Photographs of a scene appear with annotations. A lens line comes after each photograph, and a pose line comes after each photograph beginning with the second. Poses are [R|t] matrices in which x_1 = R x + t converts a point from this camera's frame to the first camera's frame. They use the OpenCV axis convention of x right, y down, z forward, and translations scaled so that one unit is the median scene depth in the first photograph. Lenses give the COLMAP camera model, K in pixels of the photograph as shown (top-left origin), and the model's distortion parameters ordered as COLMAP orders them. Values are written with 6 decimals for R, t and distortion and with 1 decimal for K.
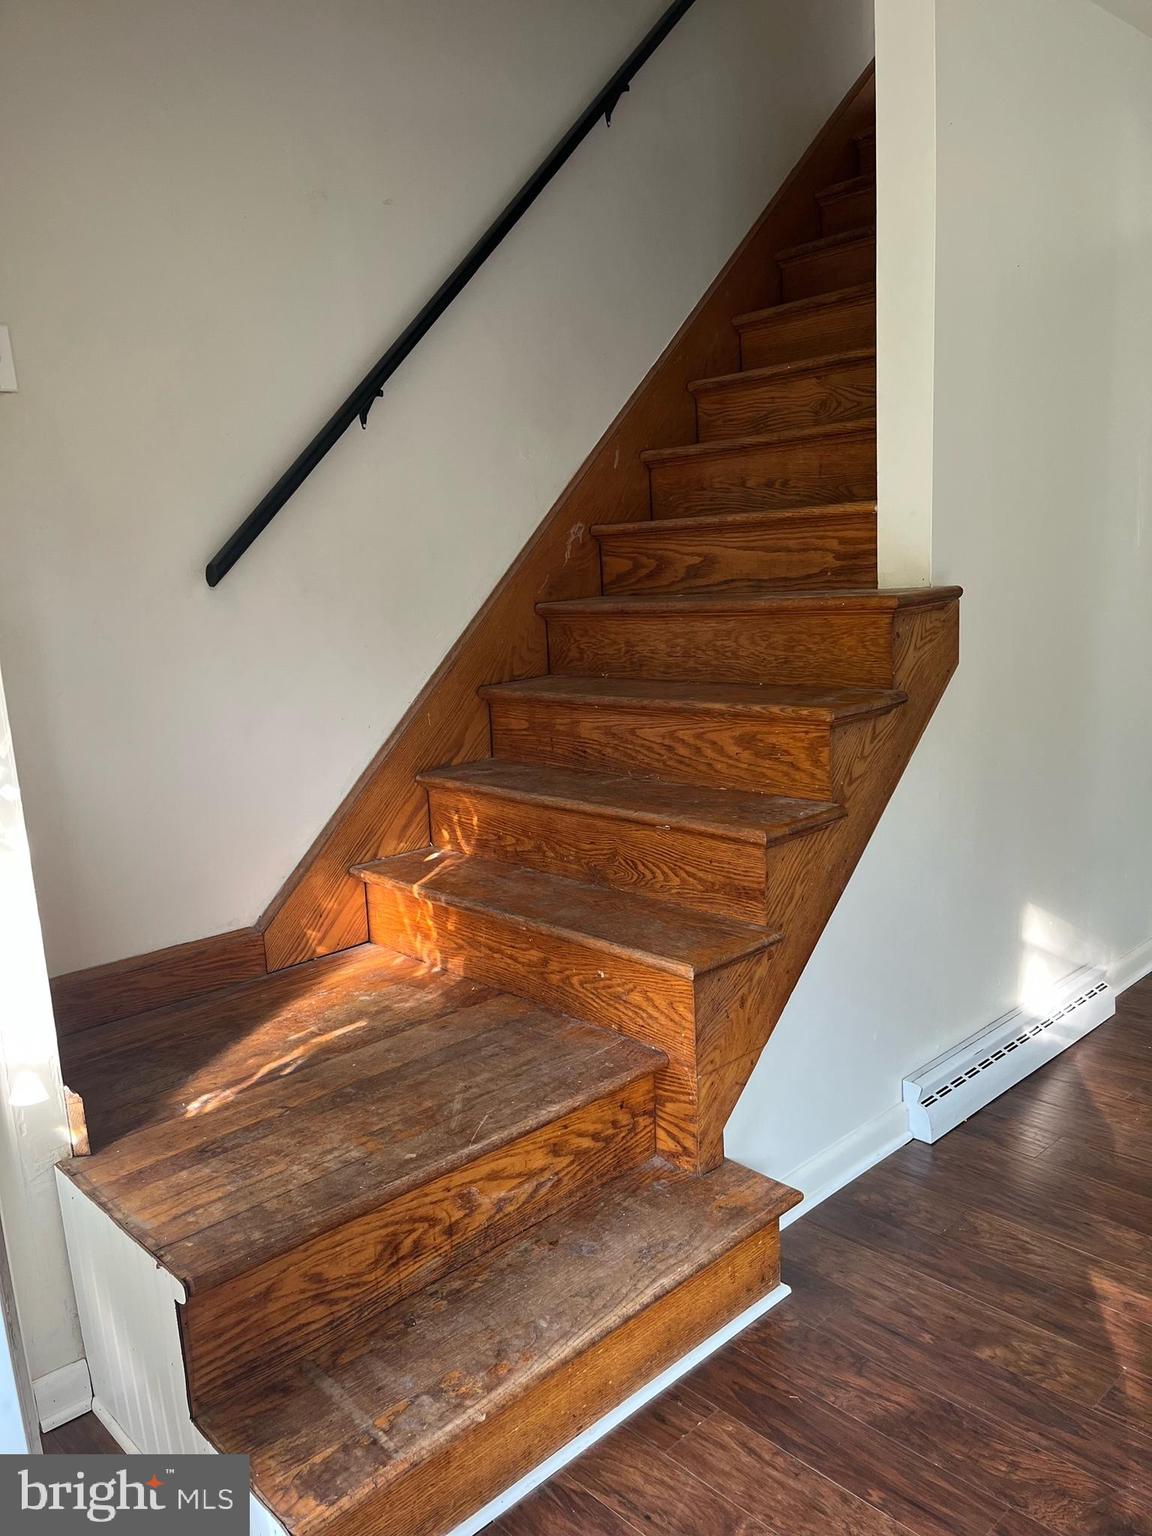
lens RADIAL K [[1156.0, 0, 576.1], [0, 1156.0, 764.8], [0, 0, 1]] dist [0.049532, -0.074160]
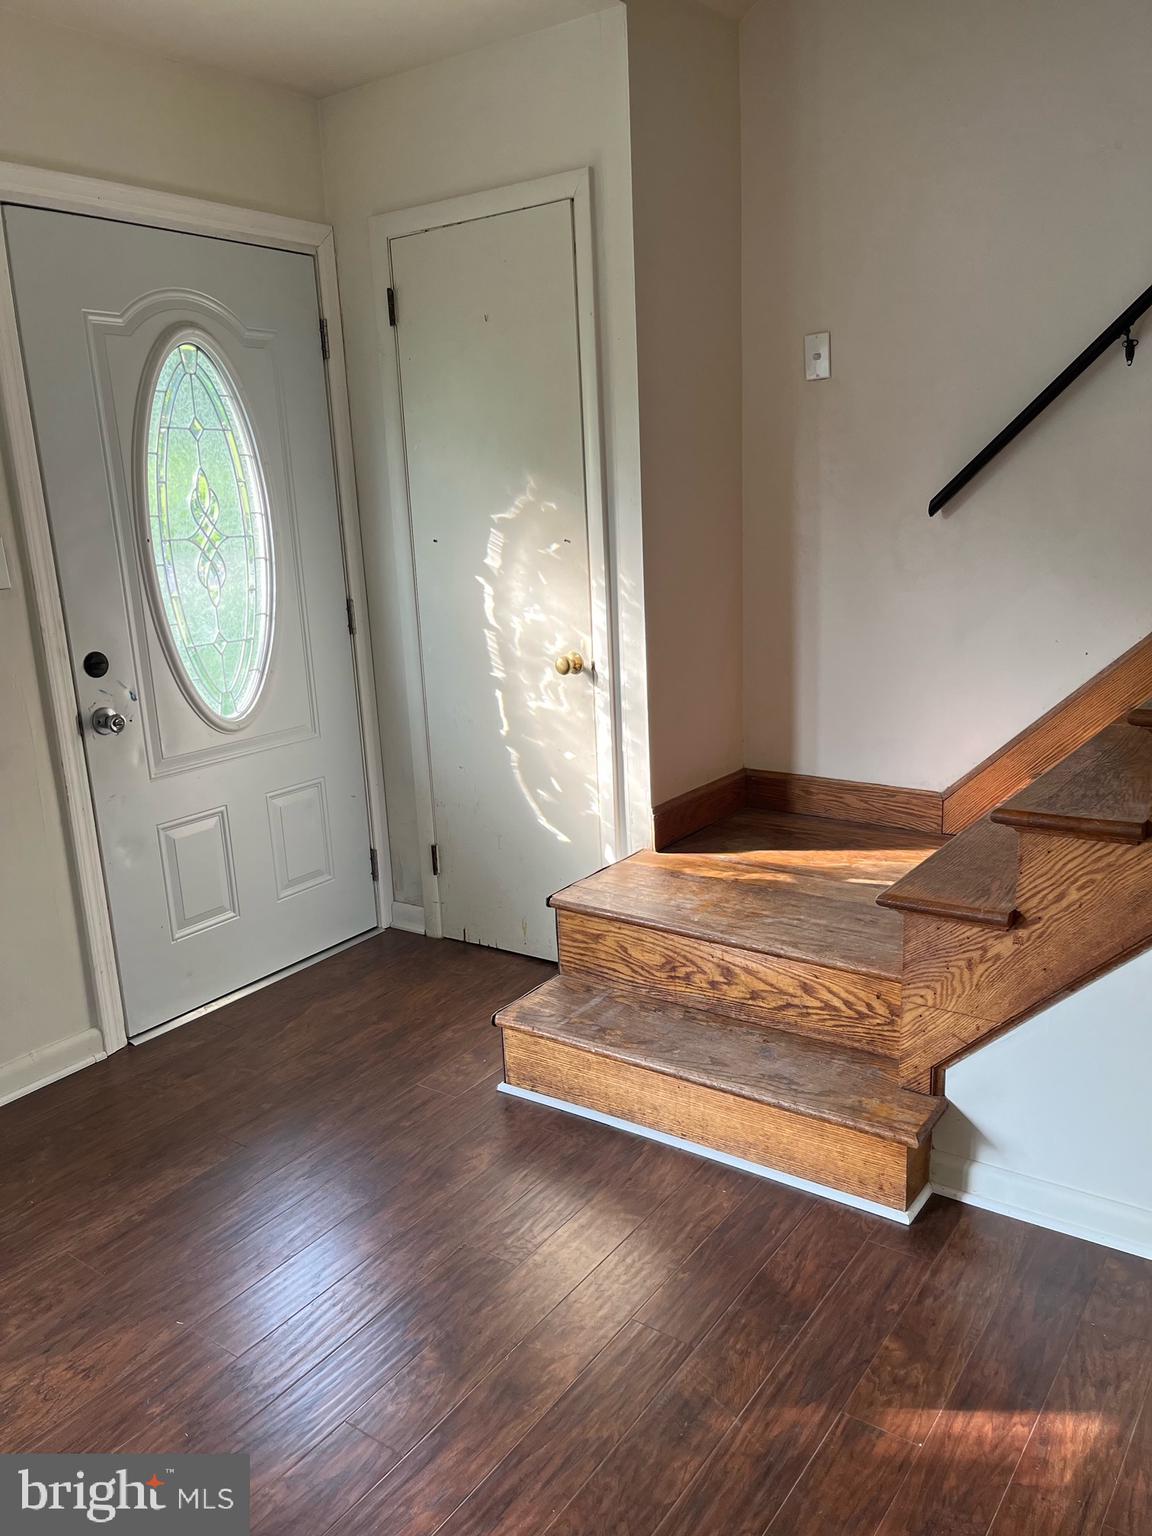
lens RADIAL K [[1156.0, 0, 580.3], [0, 1156.0, 764.1], [0, 0, 1]] dist [0.049532, -0.074160]
pose [[0.193041, 0.260330, -0.946025, 1.079168], [-0.140688, 0.961542, 0.235891, -0.170864], [0.971052, 0.087557, 0.222242, 0.458358]]
